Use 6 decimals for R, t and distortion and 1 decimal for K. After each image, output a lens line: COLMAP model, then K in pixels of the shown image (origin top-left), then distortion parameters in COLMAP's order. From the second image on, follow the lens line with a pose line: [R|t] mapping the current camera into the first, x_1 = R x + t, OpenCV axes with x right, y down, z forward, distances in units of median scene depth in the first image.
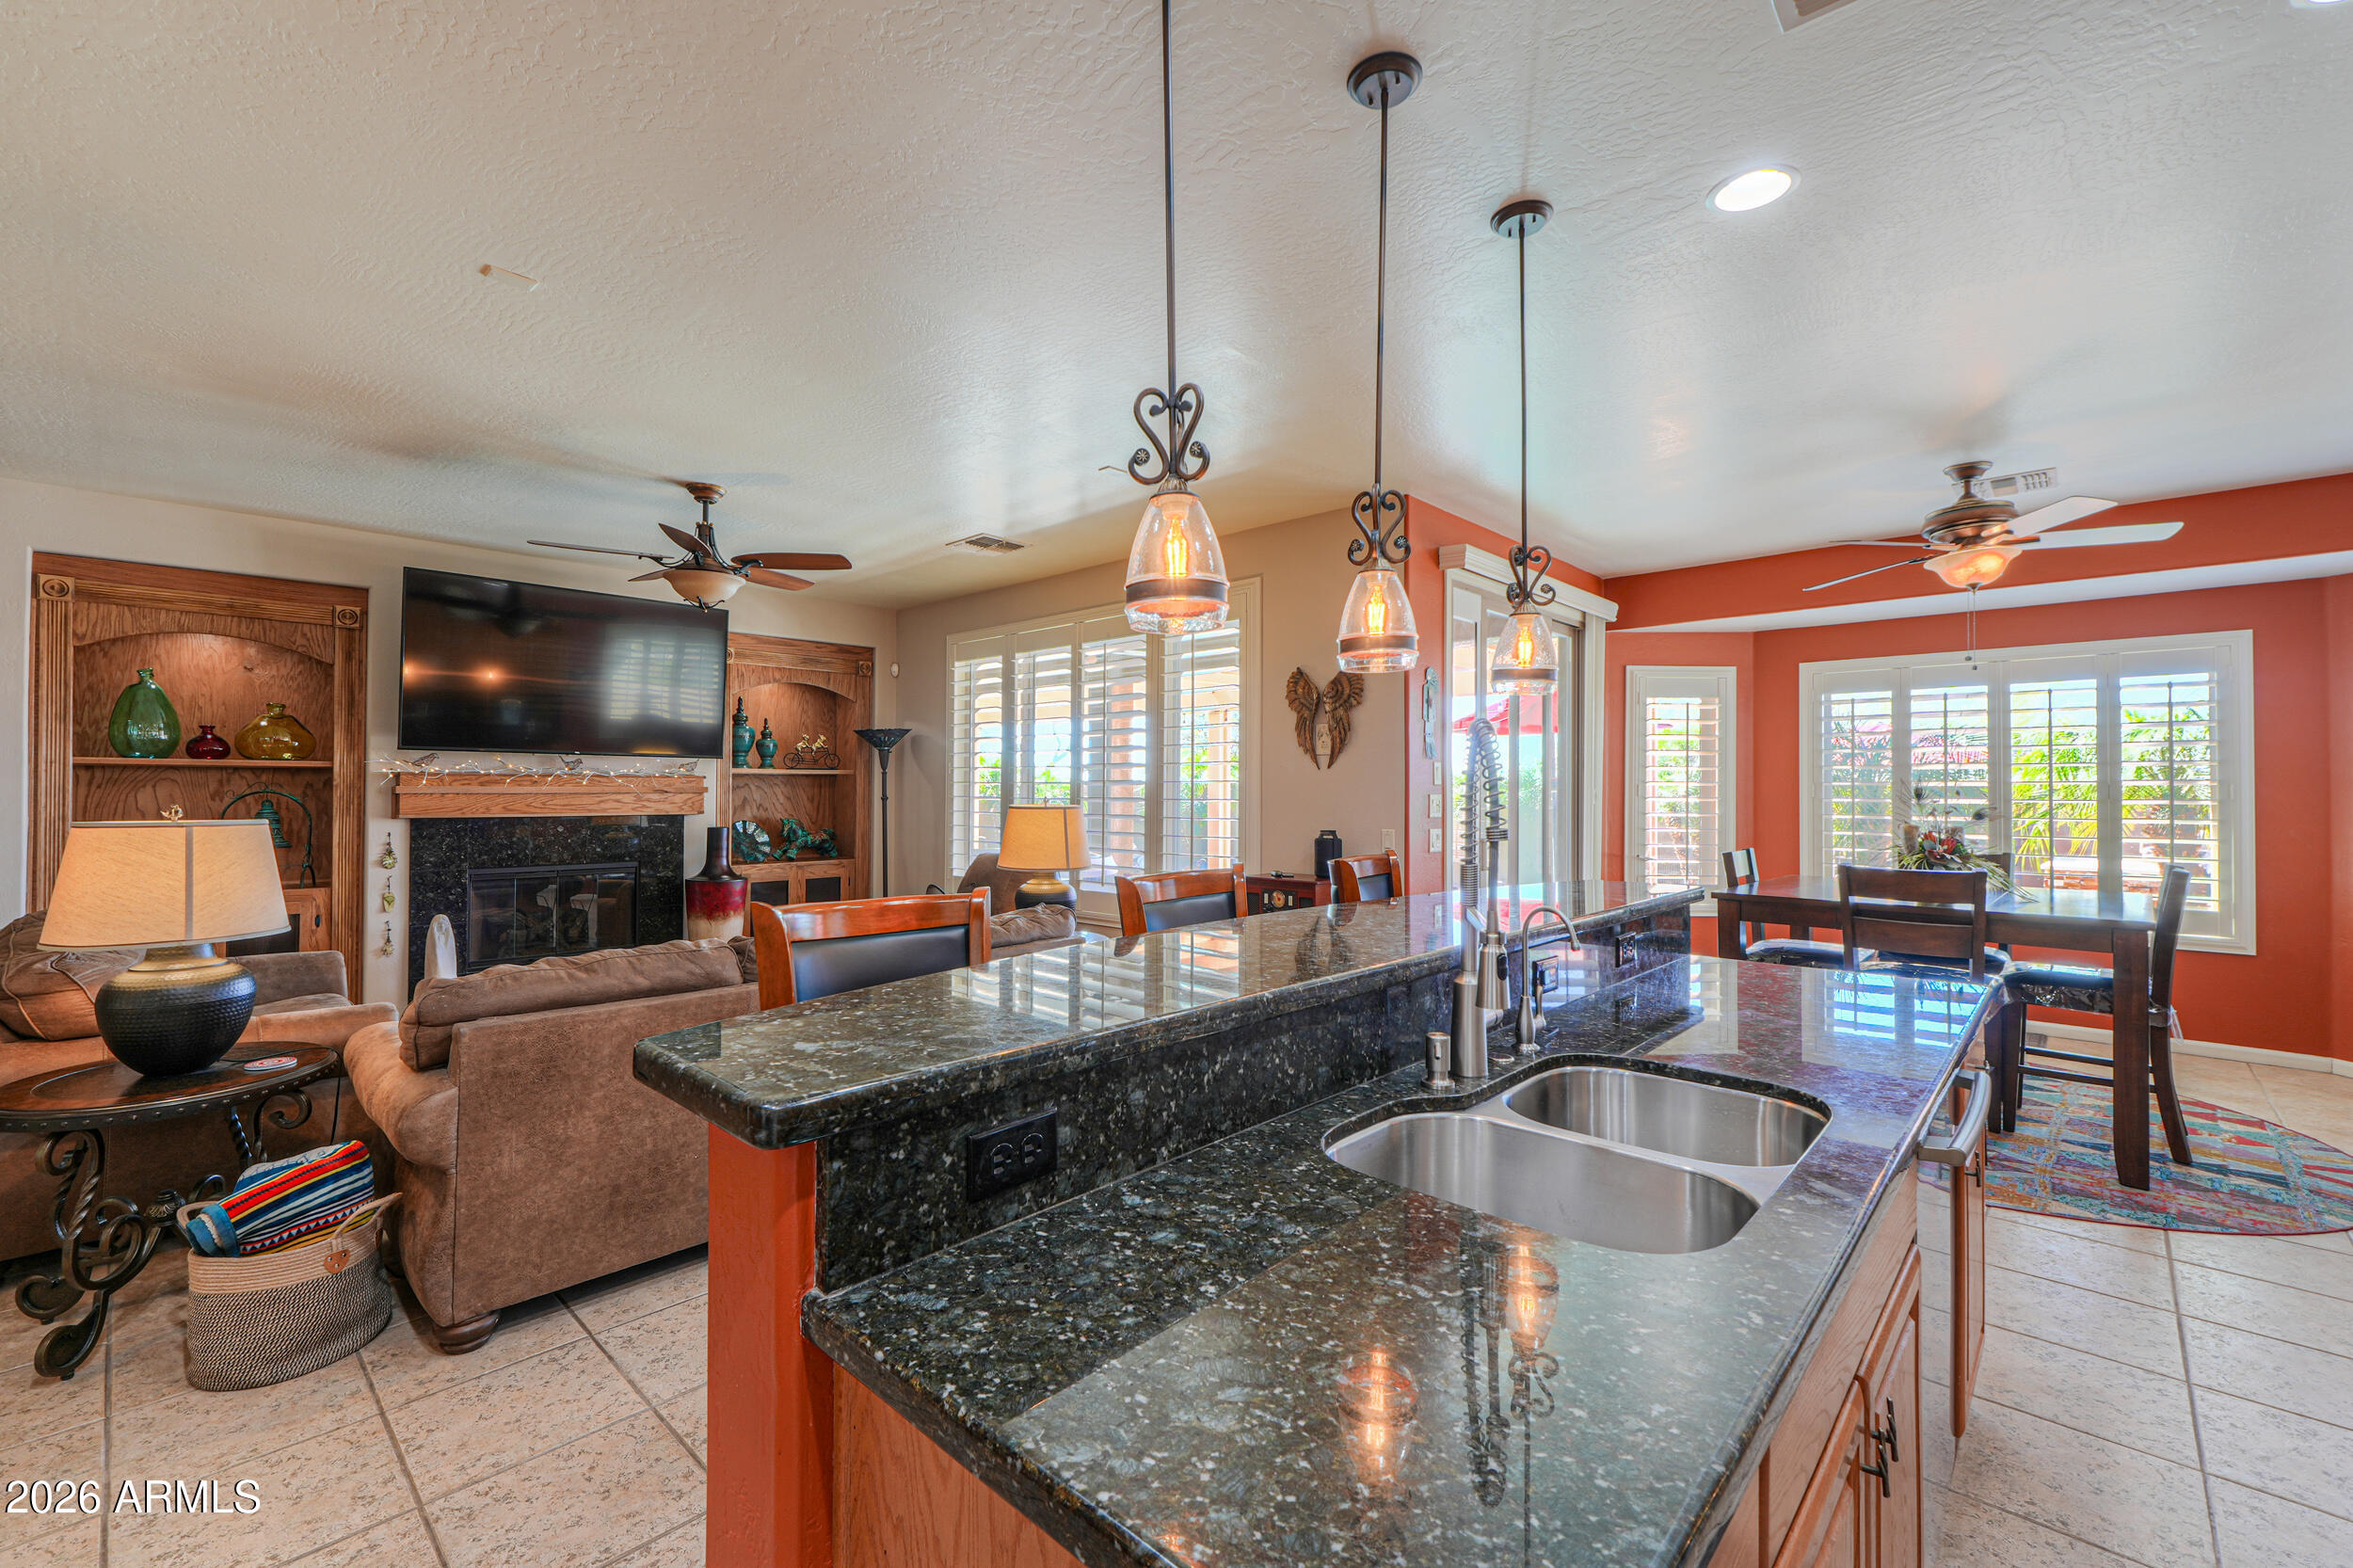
lens RADIAL K [[986.6, 0, 1172.3], [0, 986.6, 779.1], [0, 0, 1]] dist [-0.002897, -0.001562]
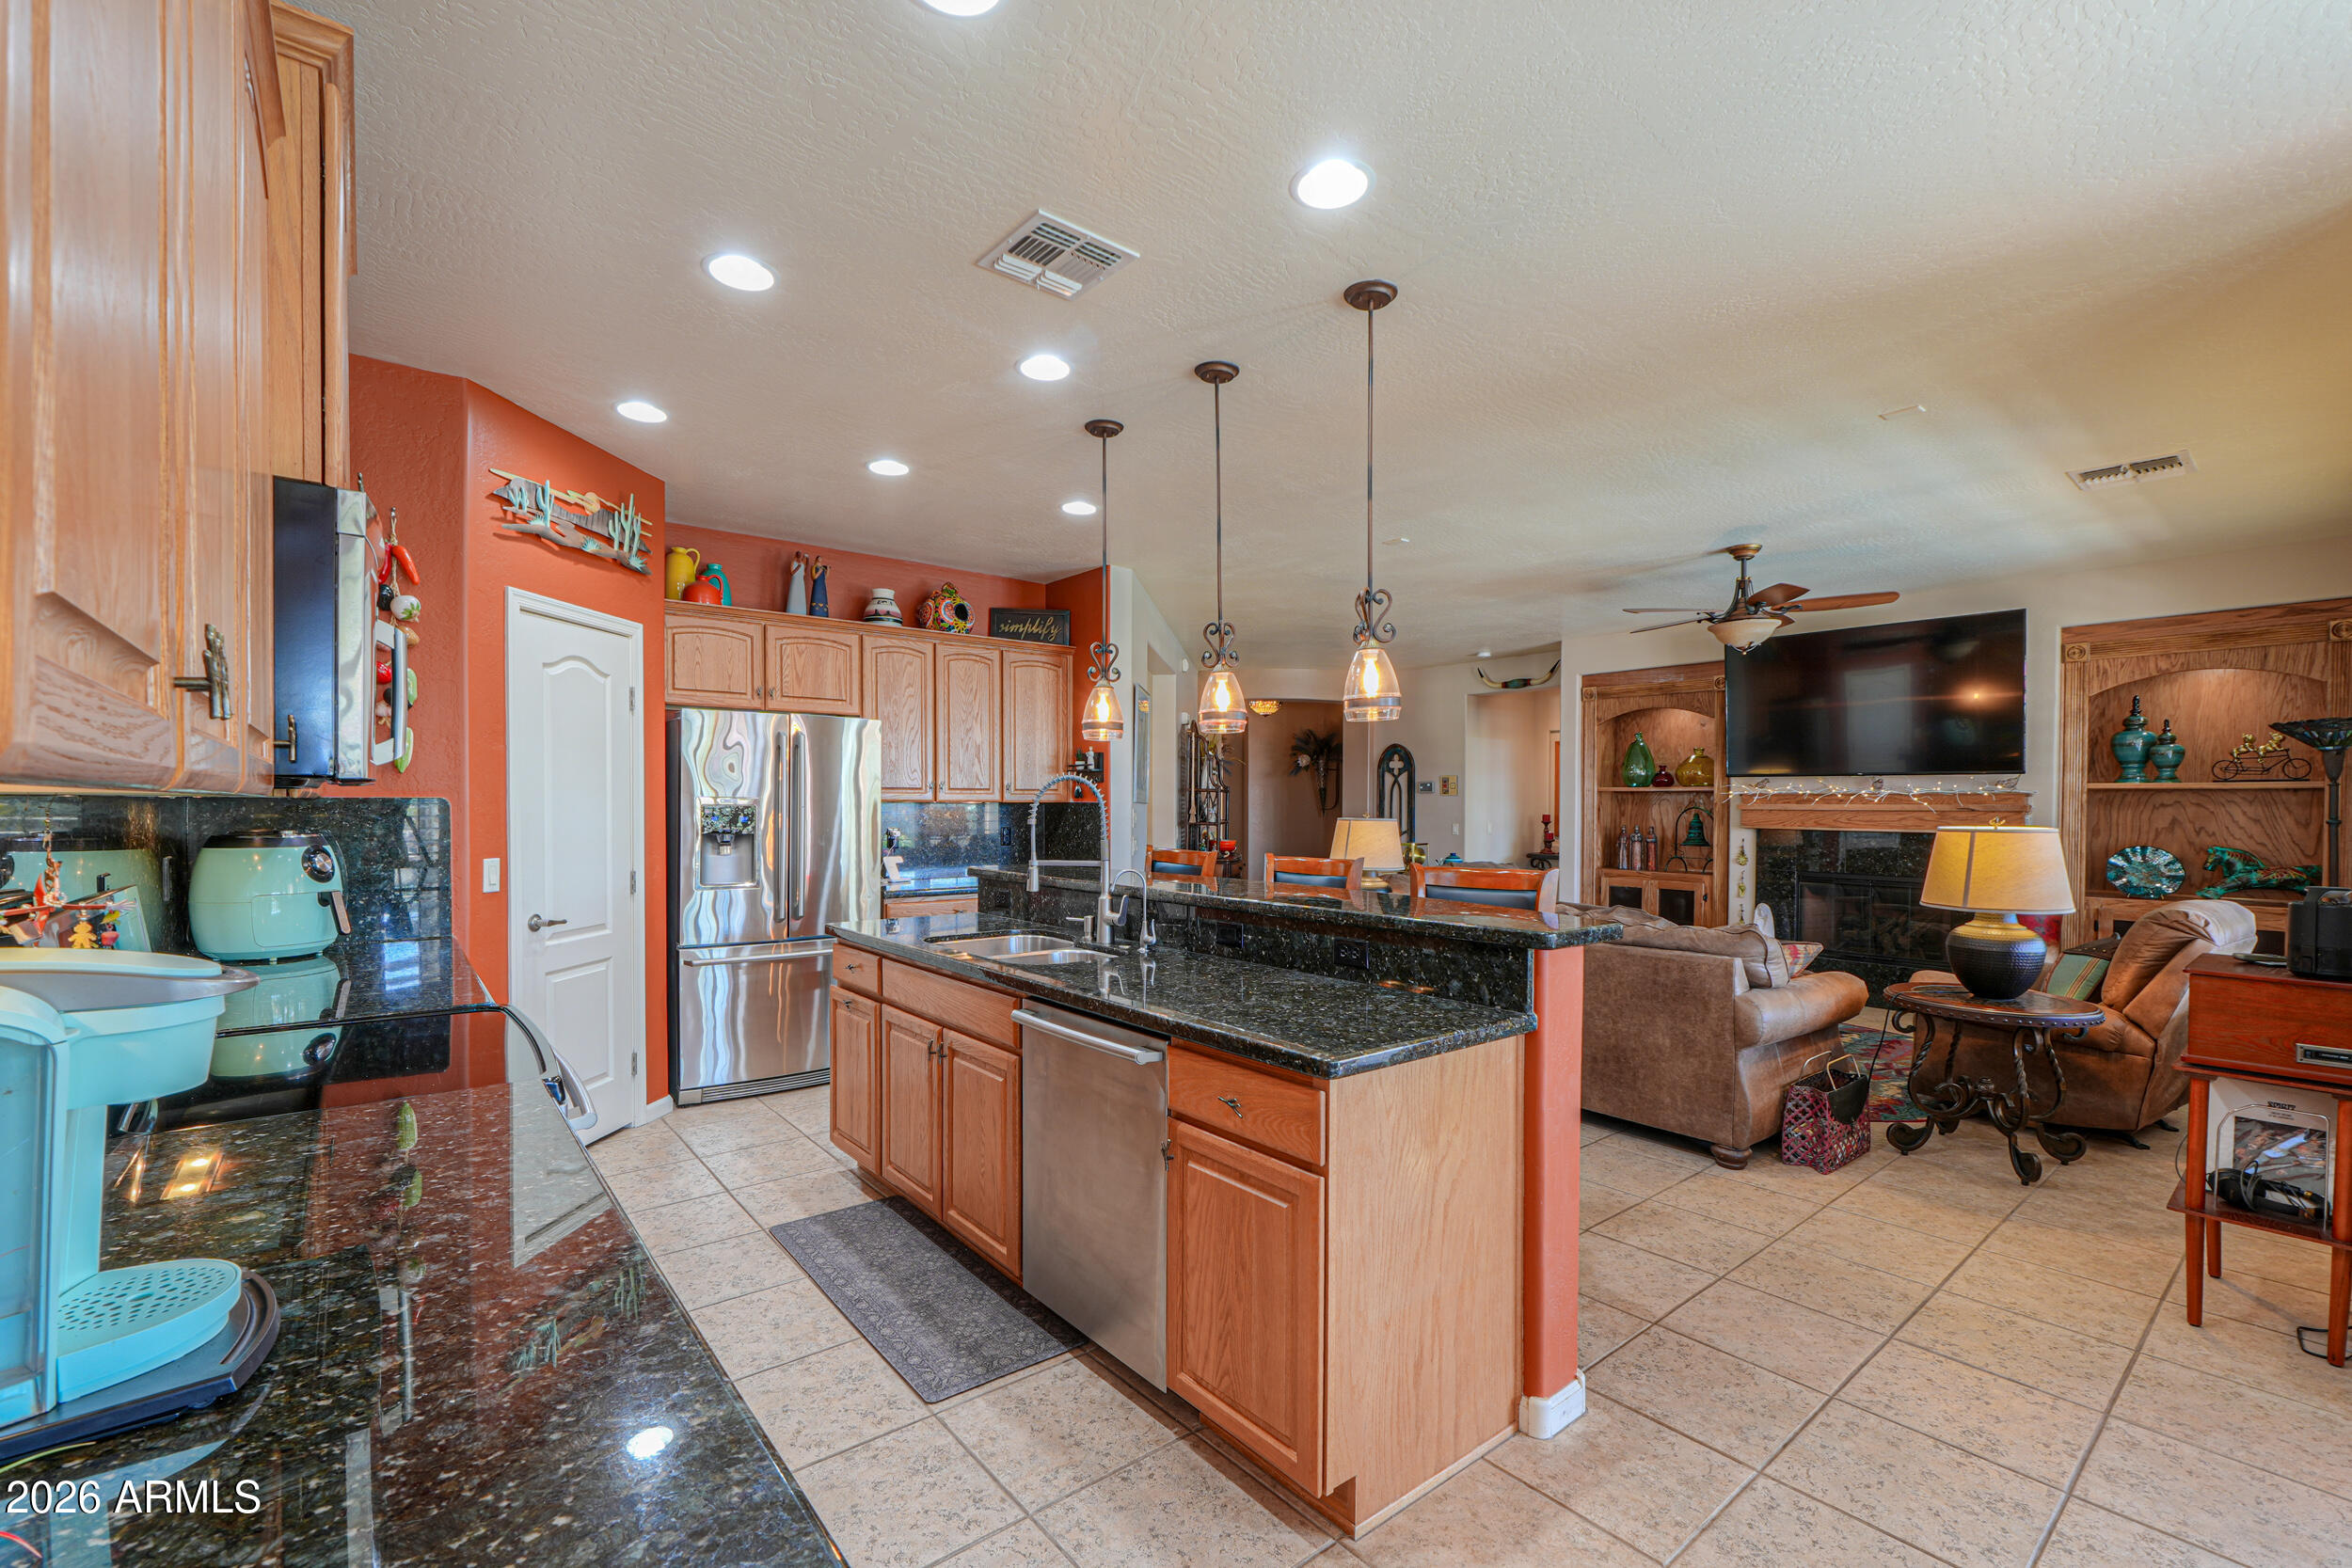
lens RADIAL K [[986.1, 0, 1162.9], [0, 986.1, 818.4], [0, 0, 1]] dist [-0.002897, -0.001562]
pose [[-0.149510, 0.015062, -0.988646, 0.679469], [0.004996, 0.999883, 0.014477, 0.003097], [0.988748, -0.002775, -0.149567, 0.424065]]
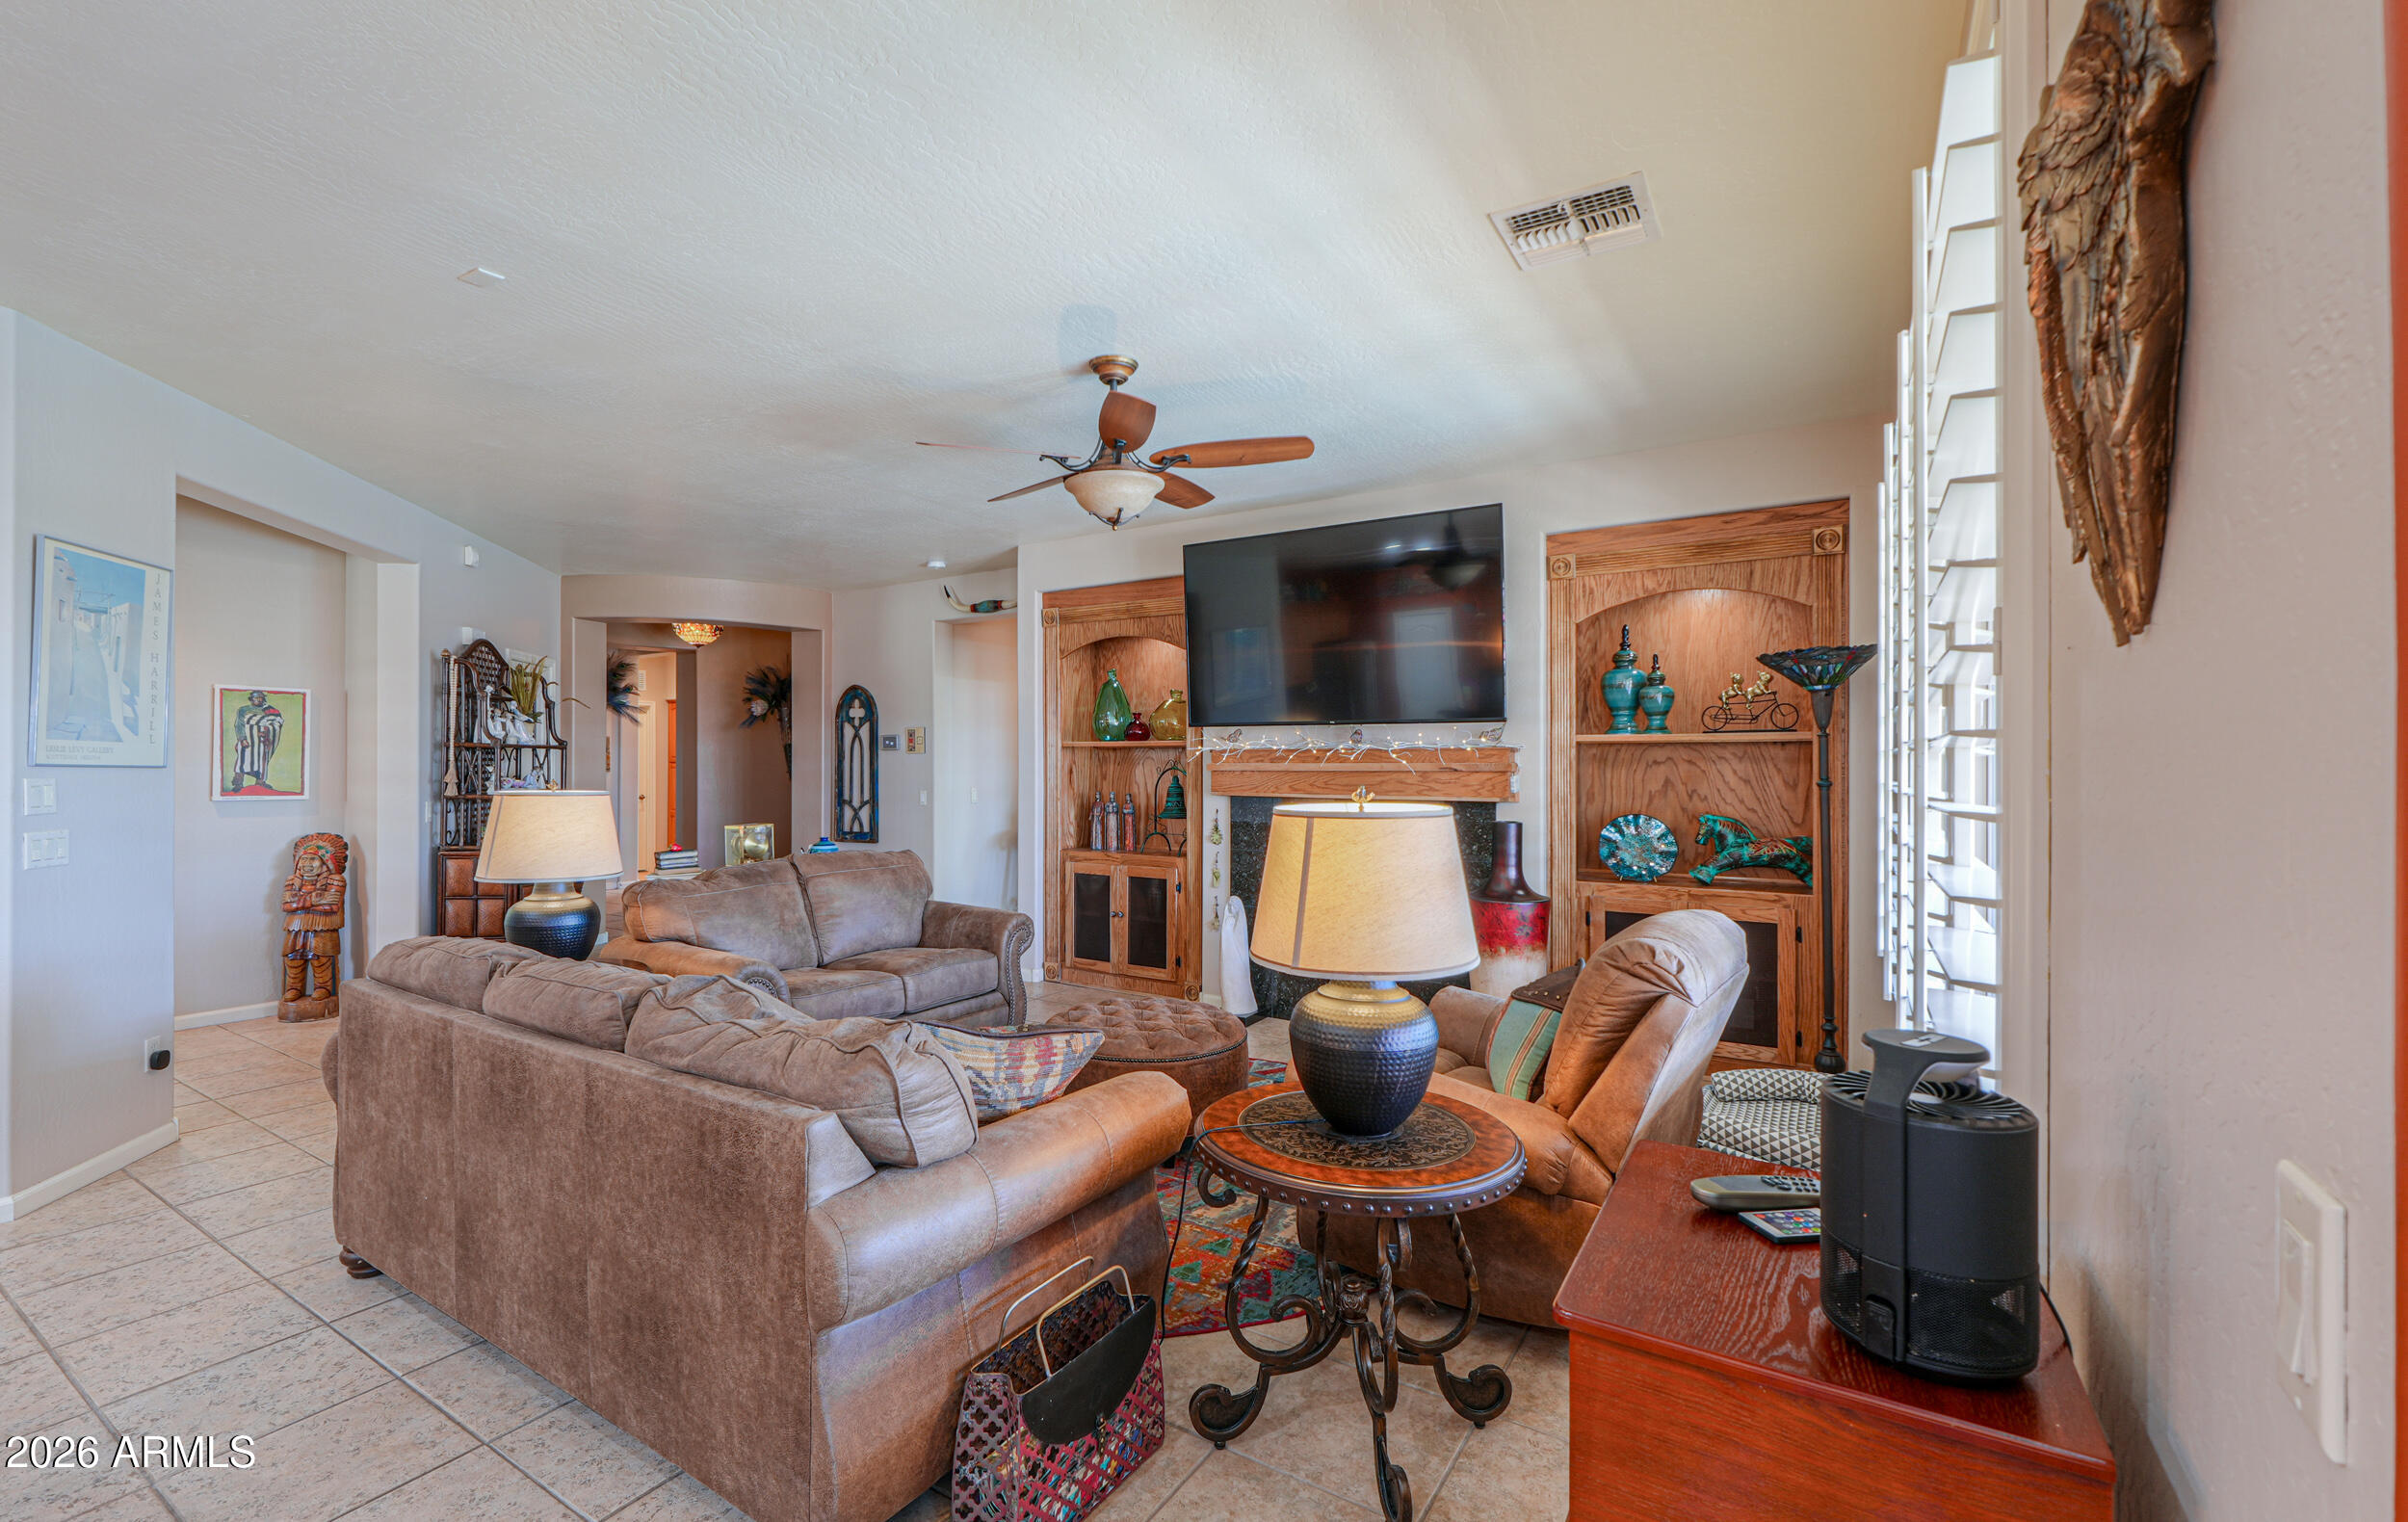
lens RADIAL K [[1039.4, 0, 1144.1], [0, 1039.4, 756.4], [0, 0, 1]] dist [-0.010300, 0.000203]
pose [[0.160423, -0.007016, -0.987023, 0.260229], [0.009228, 0.999942, -0.005608, 0.005377], [0.987005, -0.008208, 0.160478, 0.772841]]
